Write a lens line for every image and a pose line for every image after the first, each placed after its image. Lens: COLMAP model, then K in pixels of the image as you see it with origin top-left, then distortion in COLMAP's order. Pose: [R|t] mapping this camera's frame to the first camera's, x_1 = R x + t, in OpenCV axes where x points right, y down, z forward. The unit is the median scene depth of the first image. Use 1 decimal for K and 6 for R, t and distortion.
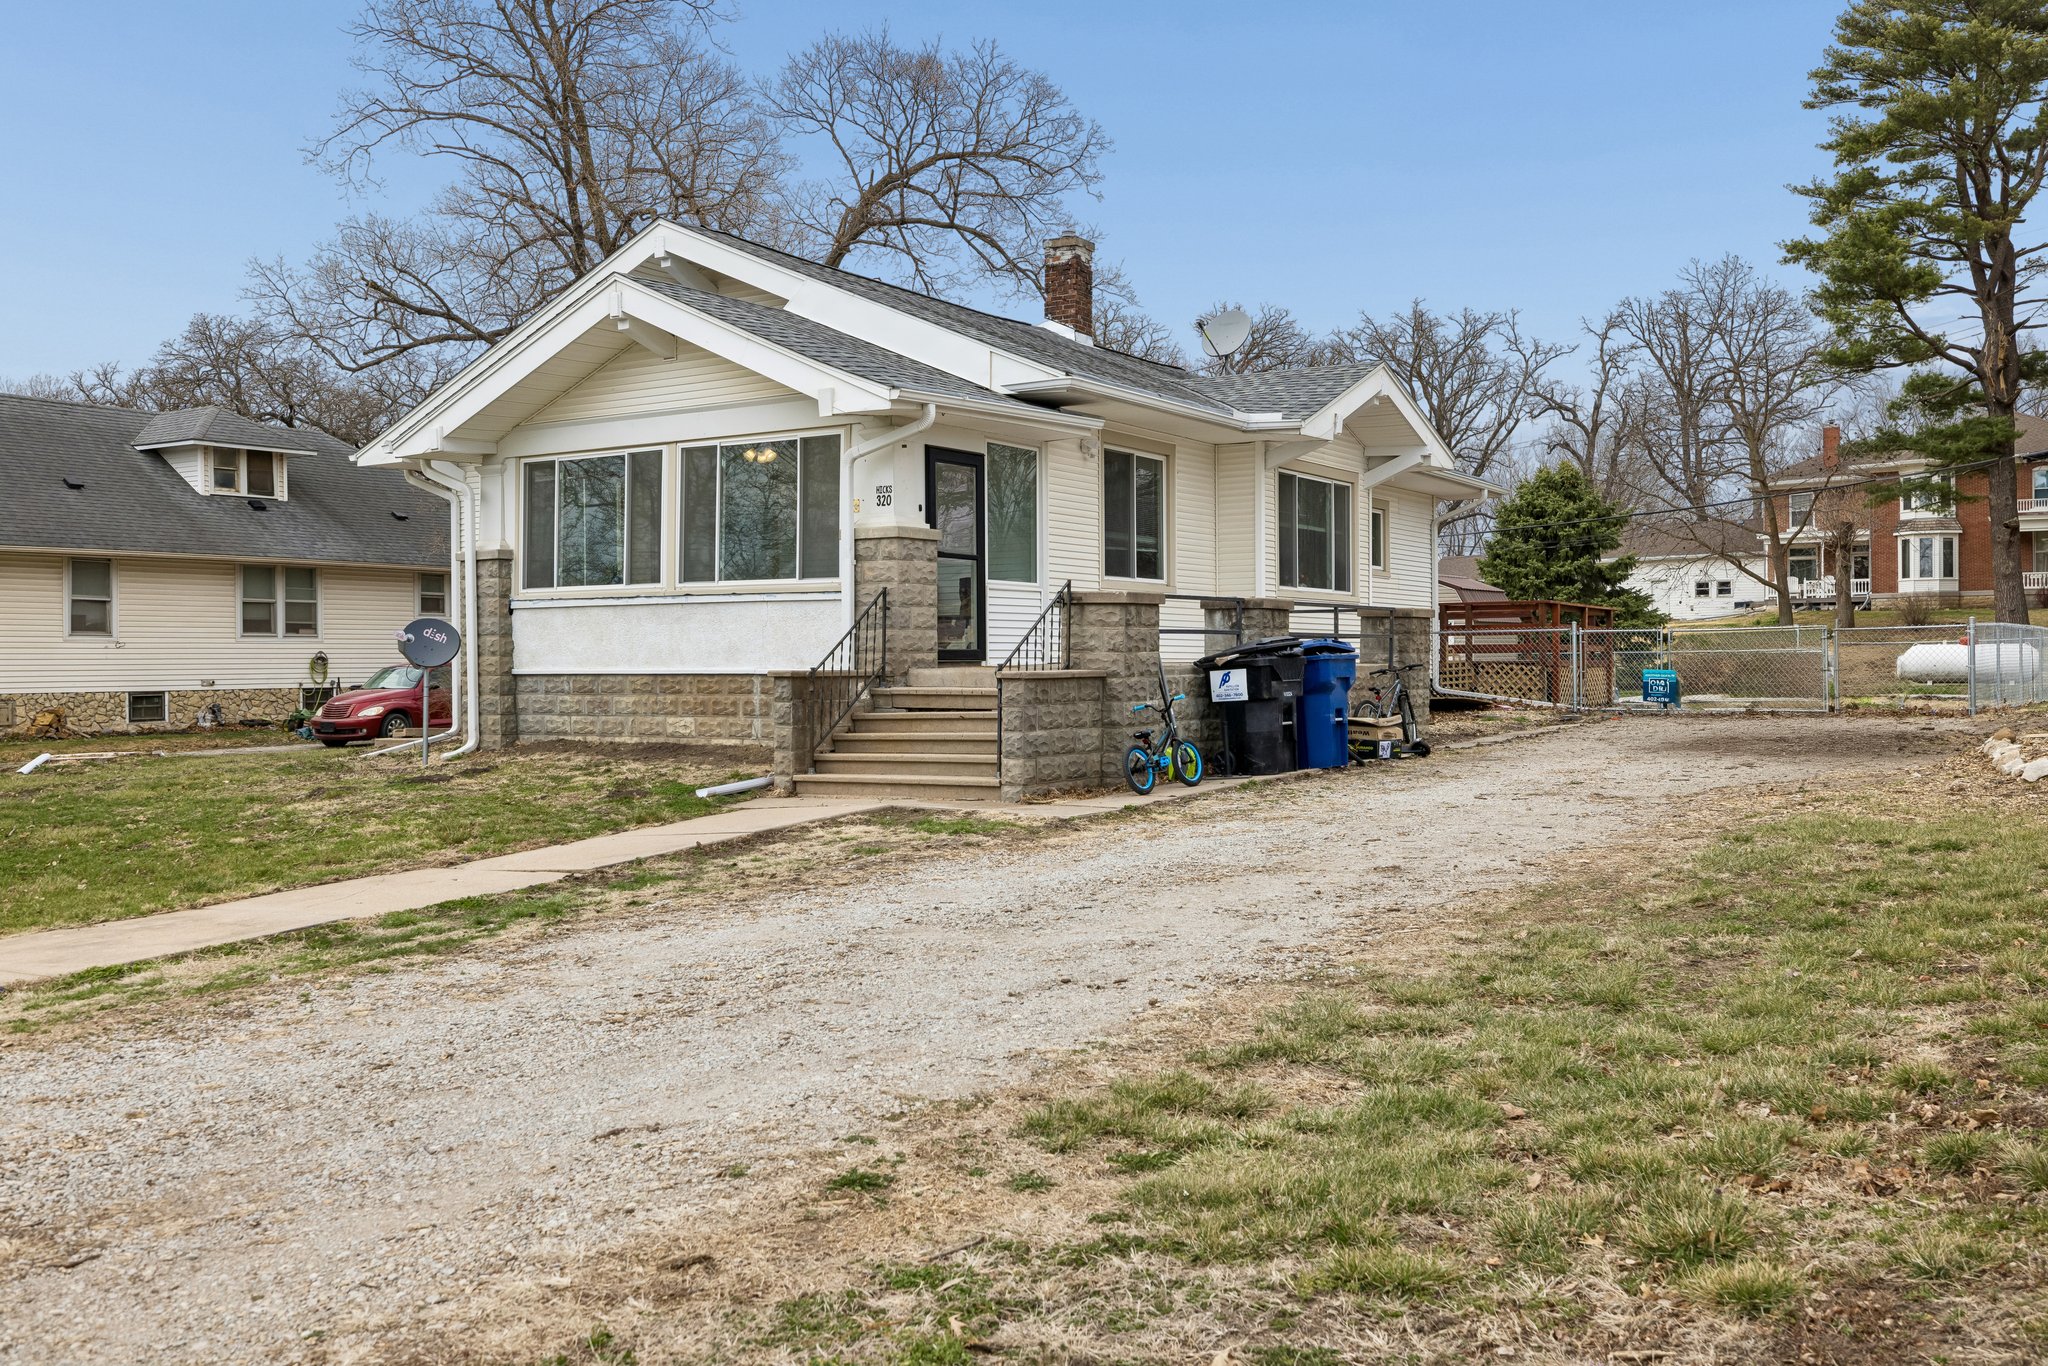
lens RADIAL K [[1830.5, 0, 1025.2], [0, 1830.5, 679.9], [0, 0, 1]] dist [0.016394, 0.021228]
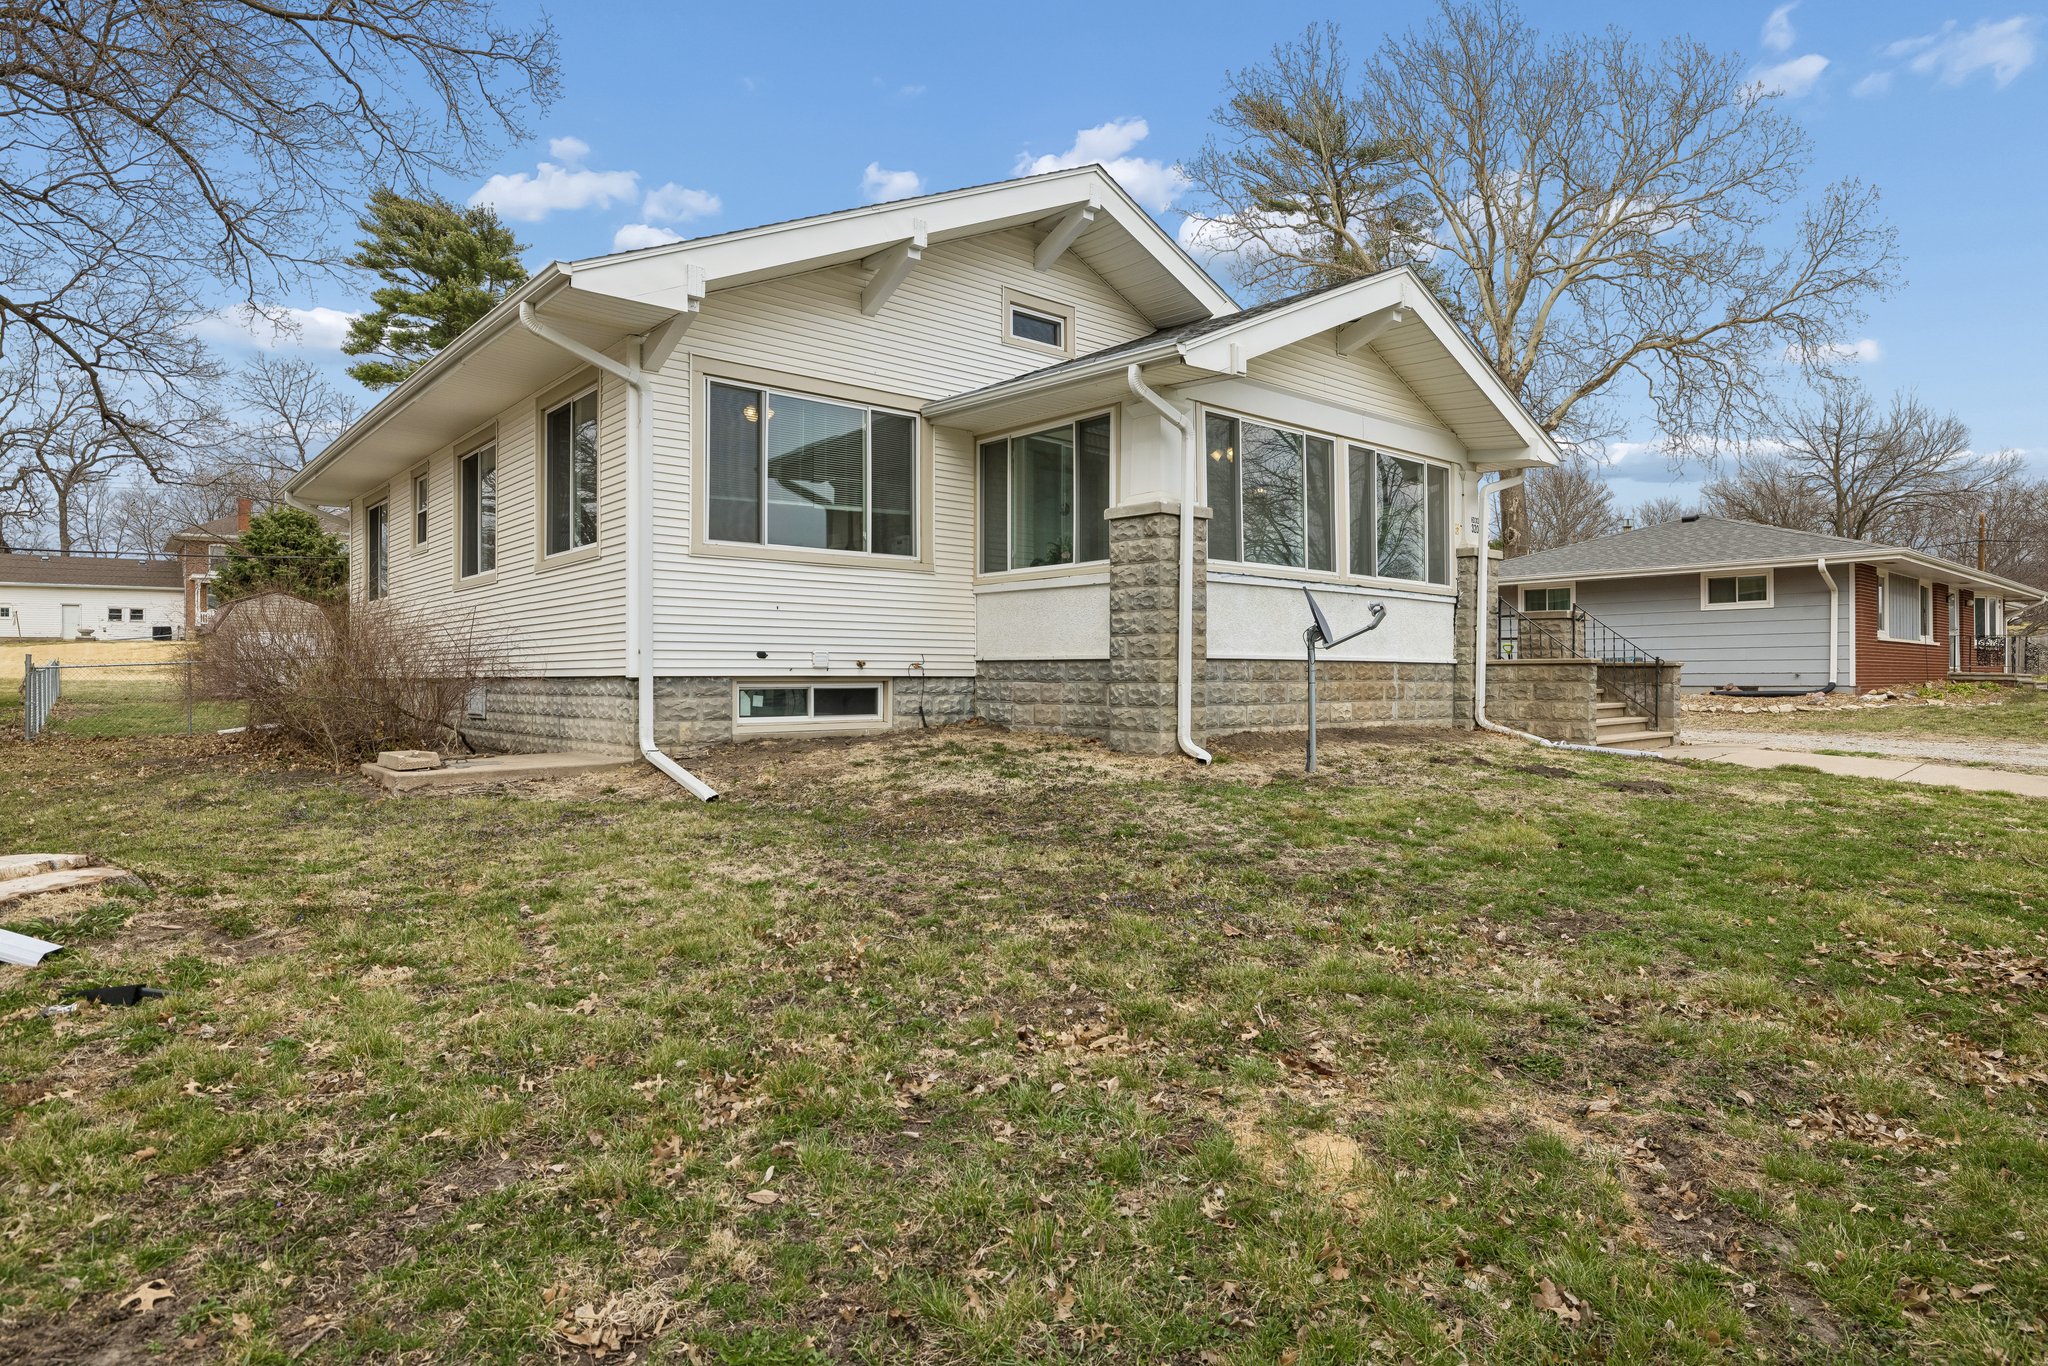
lens RADIAL K [[1131.4, 0, 1031.3], [0, 1131.4, 683.9], [0, 0, 1]] dist [-0.005252, -0.000052]
pose [[0.272601, -0.000034, 0.962127, -0.801284], [0.007038, 0.999973, -0.001959, 0.009141], [-0.962101, 0.007306, 0.272594, 0.936362]]
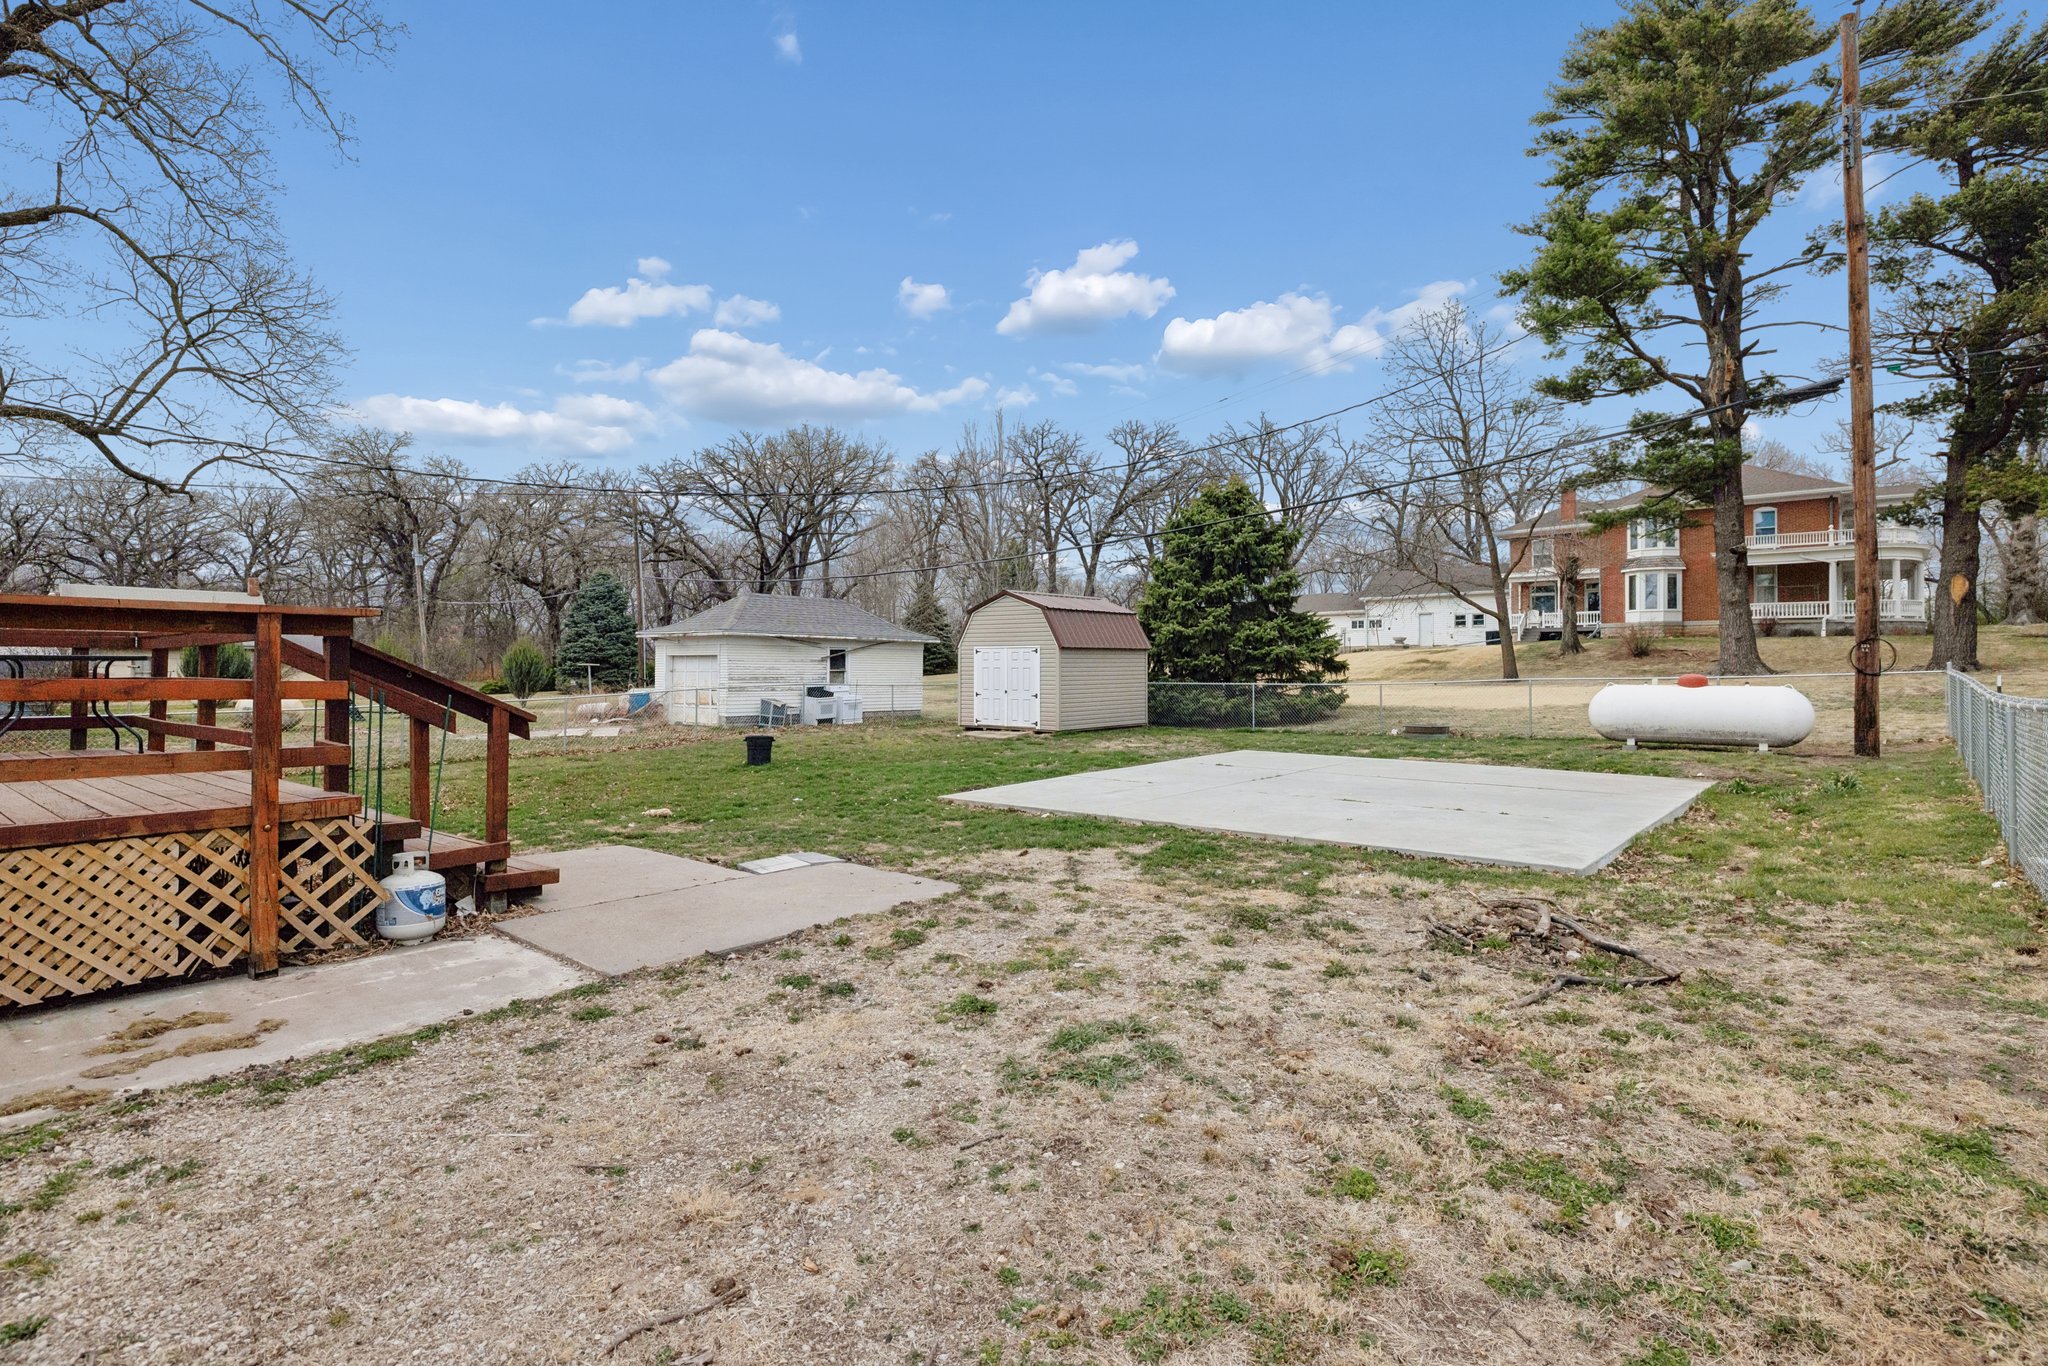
lens RADIAL K [[992.2, 0, 1023.0], [0, 992.2, 677.0], [0, 0, 1]] dist [-0.000138, -0.000414]
pose [[0.992917, 0.008157, -0.118527, 0.693131], [-0.008037, 0.999967, 0.001496, -0.046616], [0.118535, -0.000533, 0.992950, 1.353339]]
